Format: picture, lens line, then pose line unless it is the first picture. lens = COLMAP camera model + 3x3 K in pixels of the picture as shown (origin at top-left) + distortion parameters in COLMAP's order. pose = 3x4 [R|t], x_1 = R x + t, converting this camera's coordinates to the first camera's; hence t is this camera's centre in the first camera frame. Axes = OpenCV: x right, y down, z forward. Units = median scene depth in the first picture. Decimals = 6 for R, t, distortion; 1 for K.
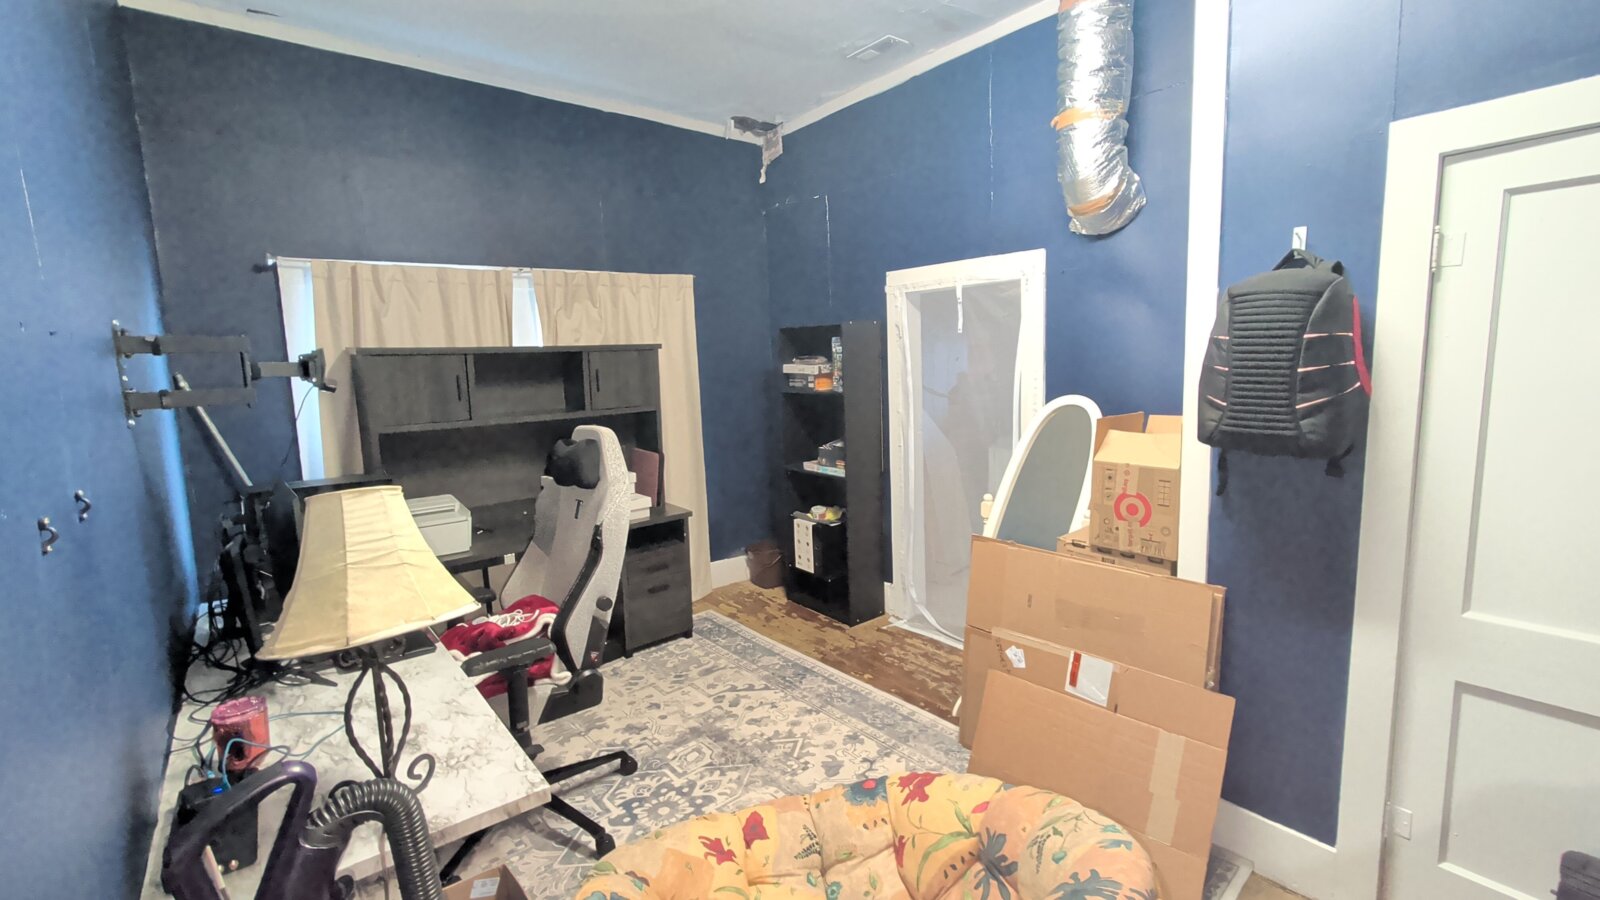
lens RADIAL K [[684.2, 0, 804.5], [0, 684.2, 449.2], [0, 0, 1]] dist [-0.002765, 0.000195]
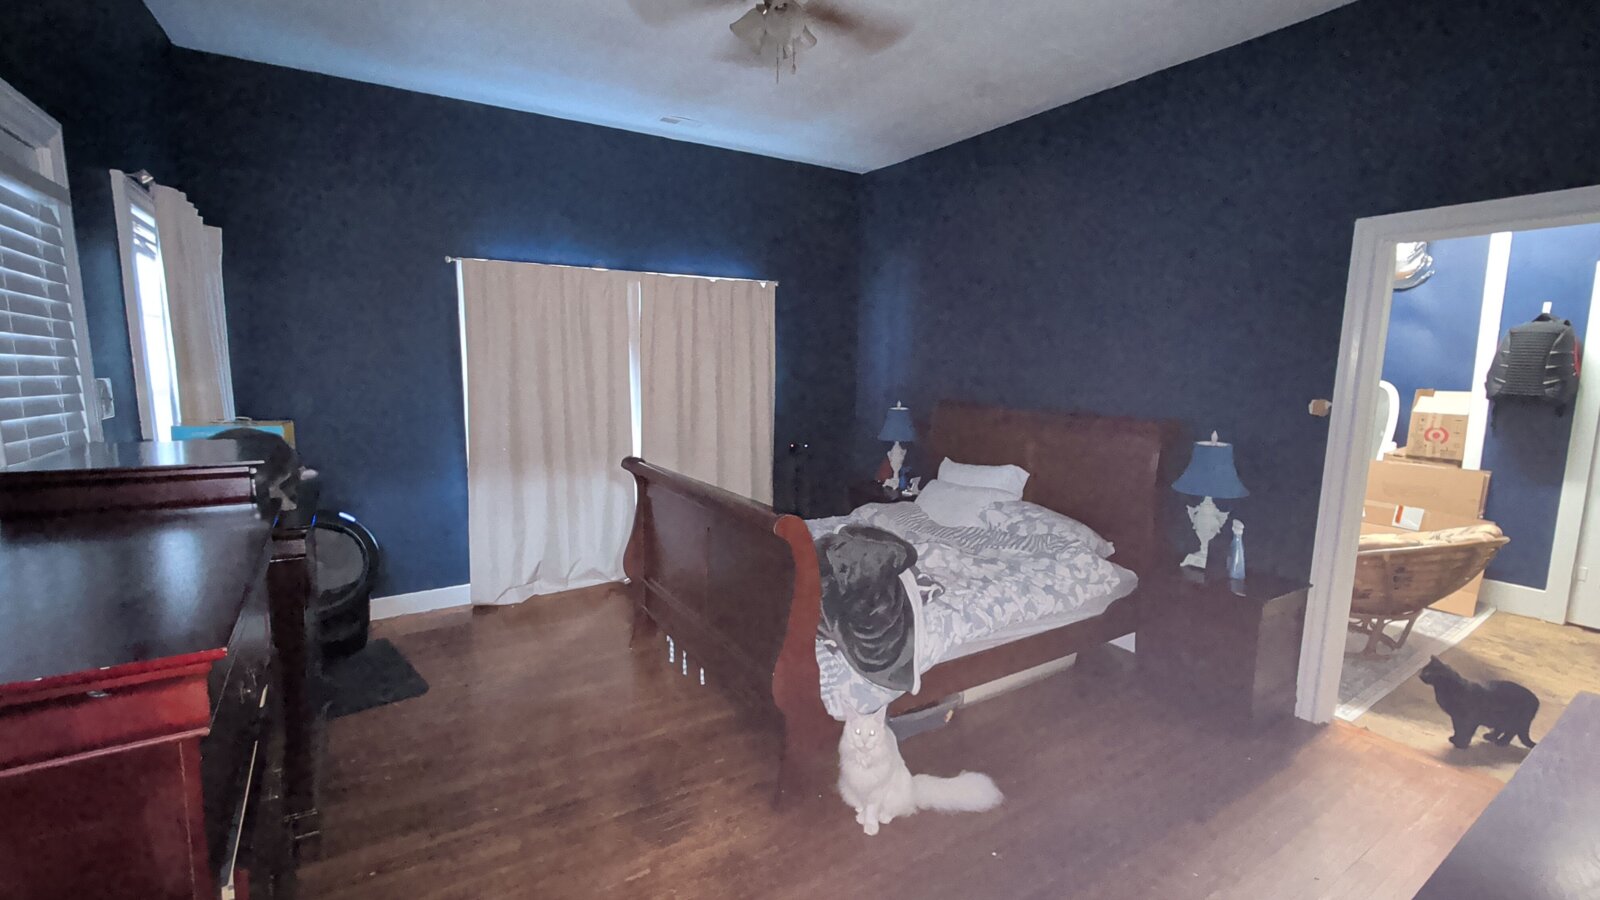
lens RADIAL K [[684.2, 0, 793.6], [0, 684.2, 453.2], [0, 0, 1]] dist [-0.002765, 0.000195]
pose [[0.990987, 0.042213, -0.127136, -1.181111], [-0.039699, 0.998964, 0.022248, 0.177391], [0.127943, -0.017000, 0.991636, -1.281285]]
